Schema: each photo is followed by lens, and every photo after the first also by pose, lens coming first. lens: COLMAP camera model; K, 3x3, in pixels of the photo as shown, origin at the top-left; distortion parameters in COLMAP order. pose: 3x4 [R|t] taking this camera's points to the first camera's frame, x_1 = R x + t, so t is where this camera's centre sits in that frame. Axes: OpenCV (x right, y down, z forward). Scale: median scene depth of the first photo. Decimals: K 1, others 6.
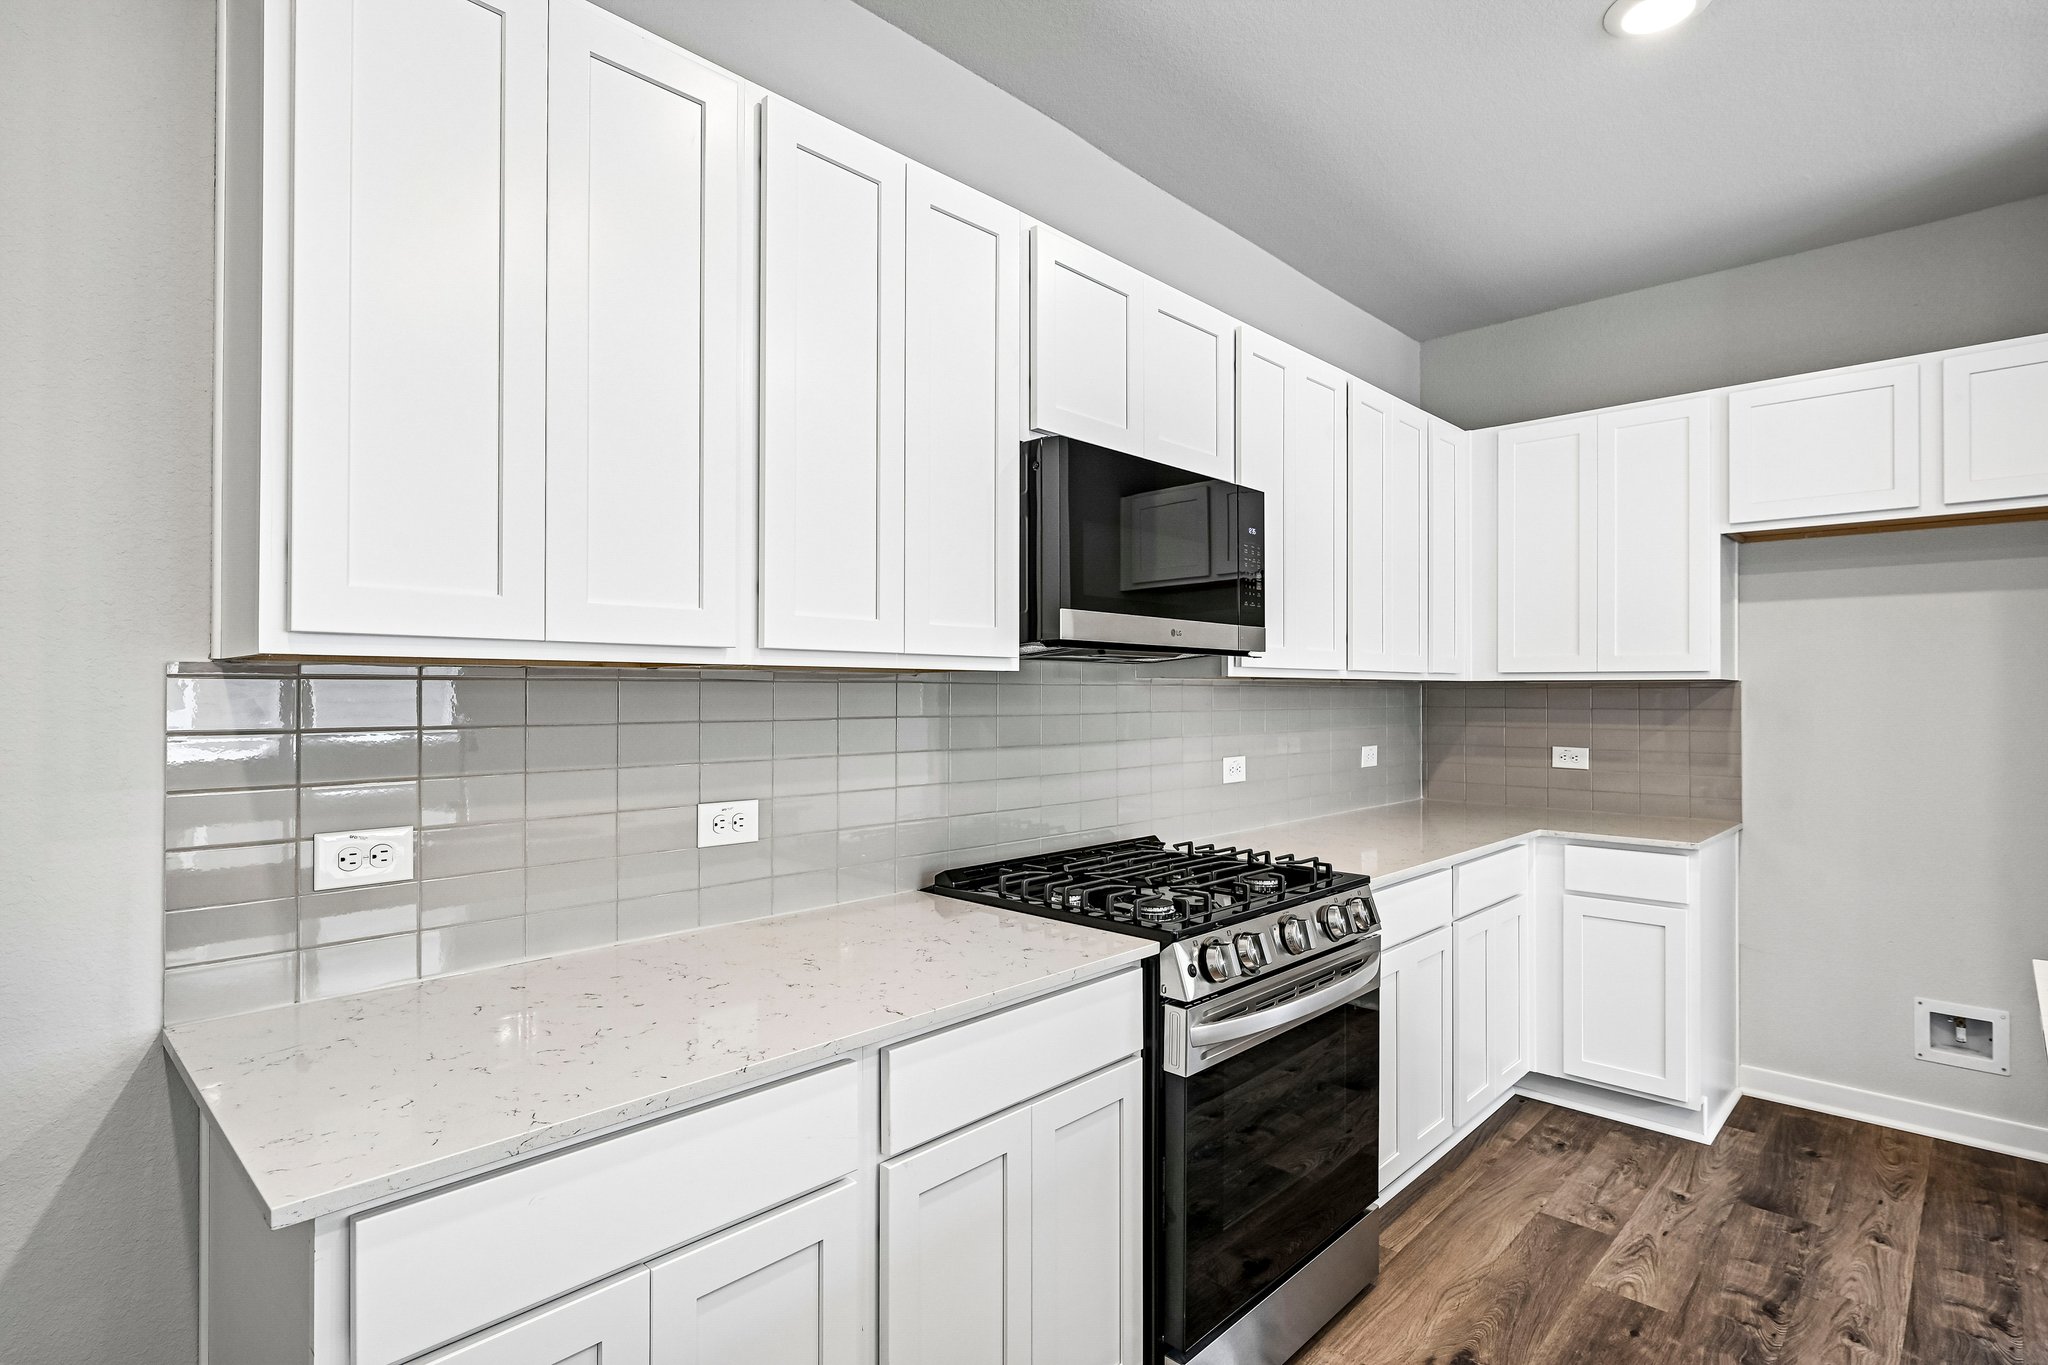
lens RADIAL K [[1017.4, 0, 1019.8], [0, 1017.4, 684.4], [0, 0, 1]] dist [0.000253, -0.001555]
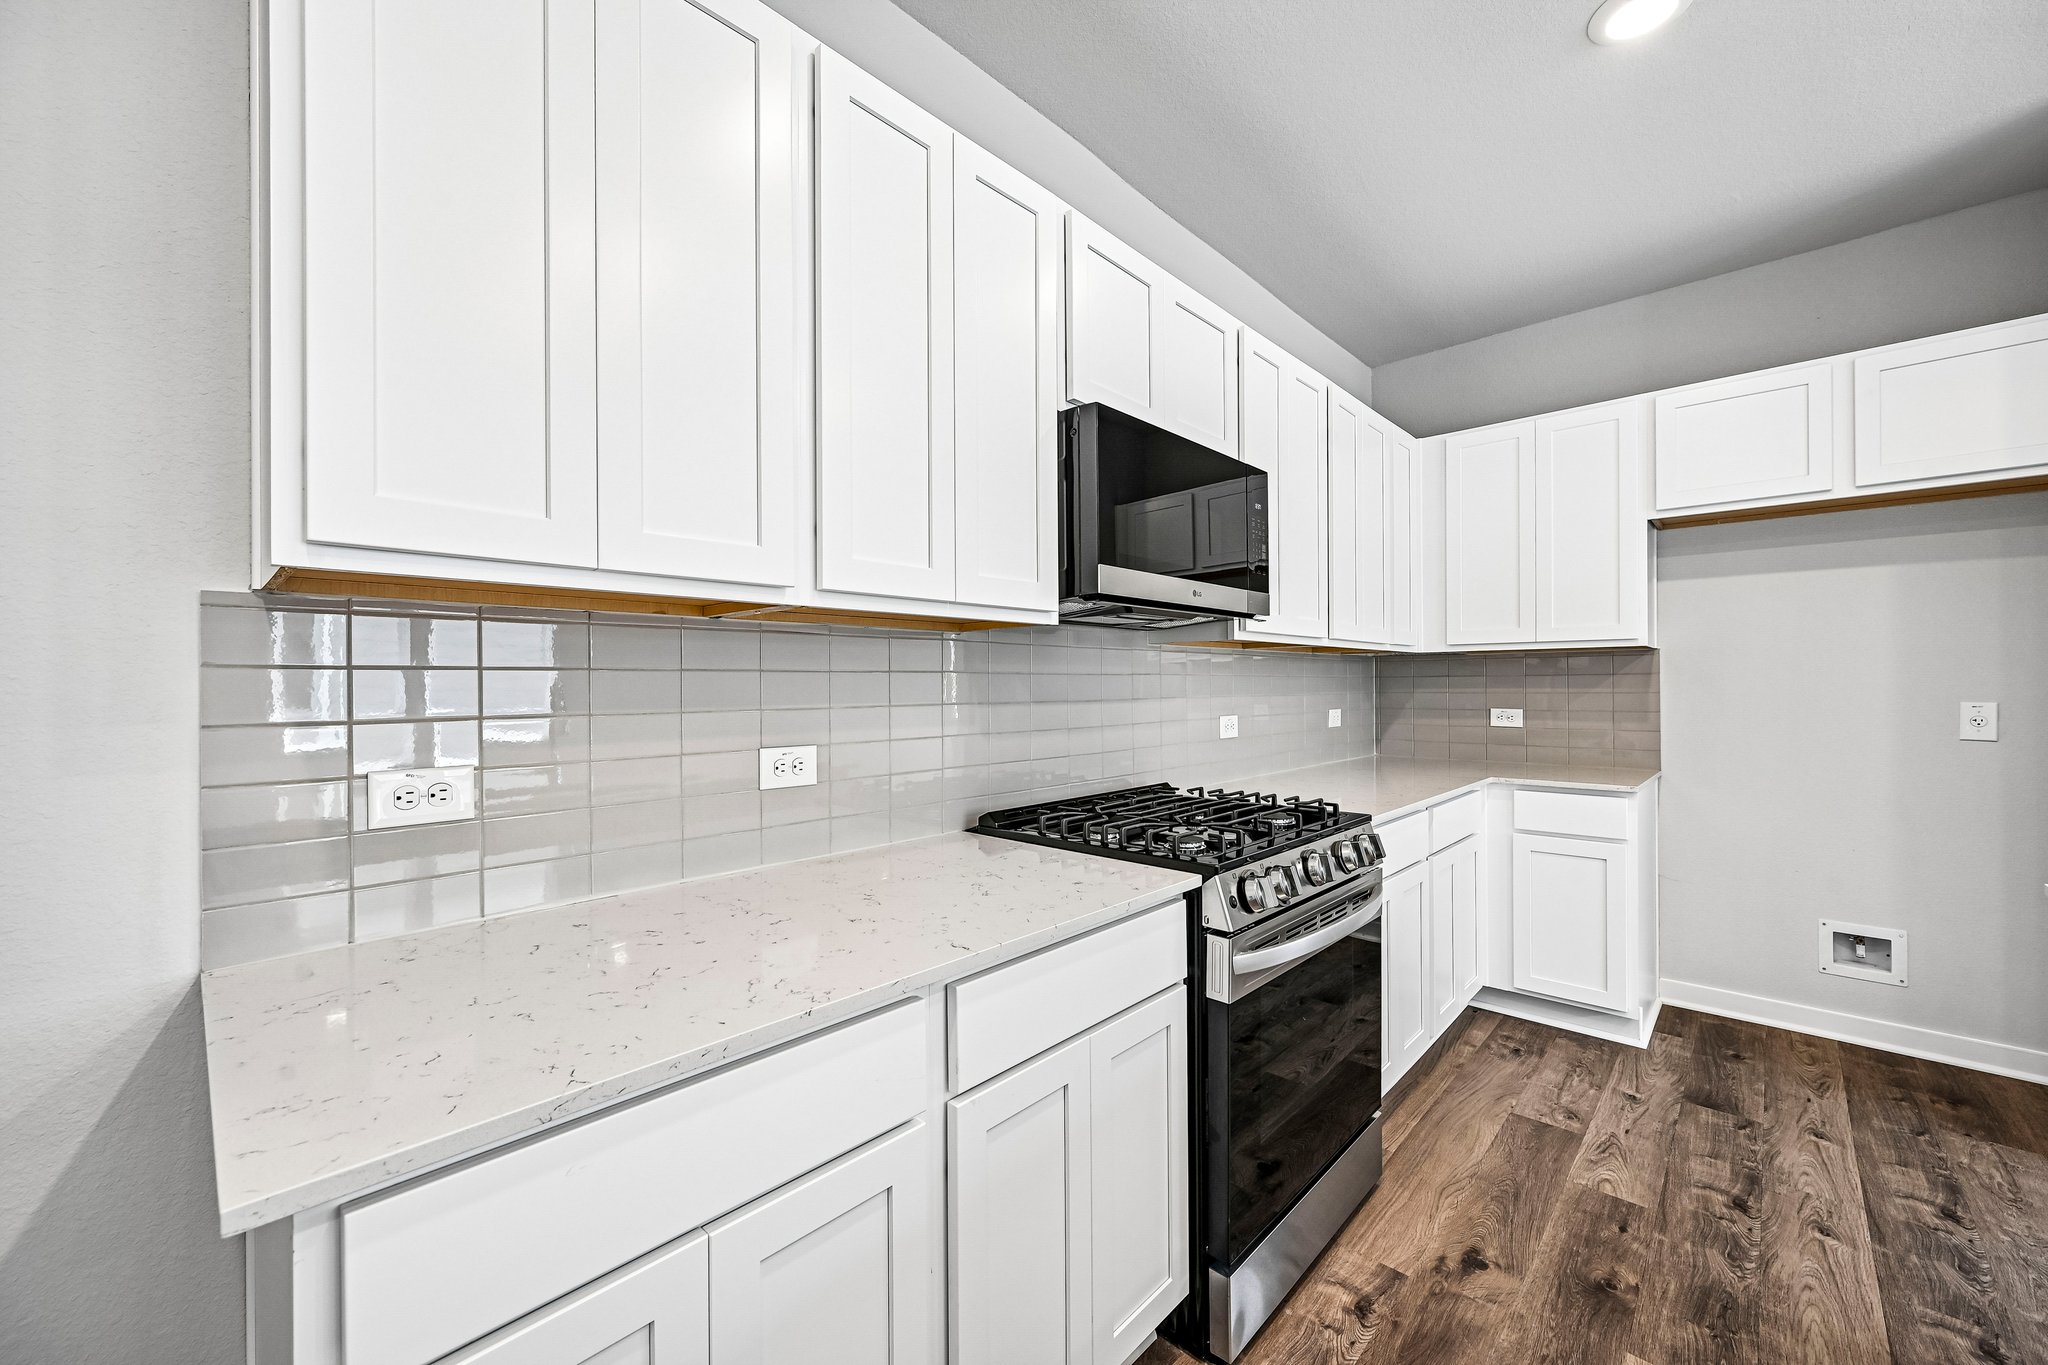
lens RADIAL K [[798.8, 0, 1022.1], [0, 798.8, 682.4], [0, 0, 1]] dist [-0.001552, 0.000561]
pose [[0.999936, -0.007216, 0.008679, -0.038453], [0.007176, 0.999964, 0.004635, 0.035605], [-0.008712, -0.004572, 0.999952, 0.128953]]
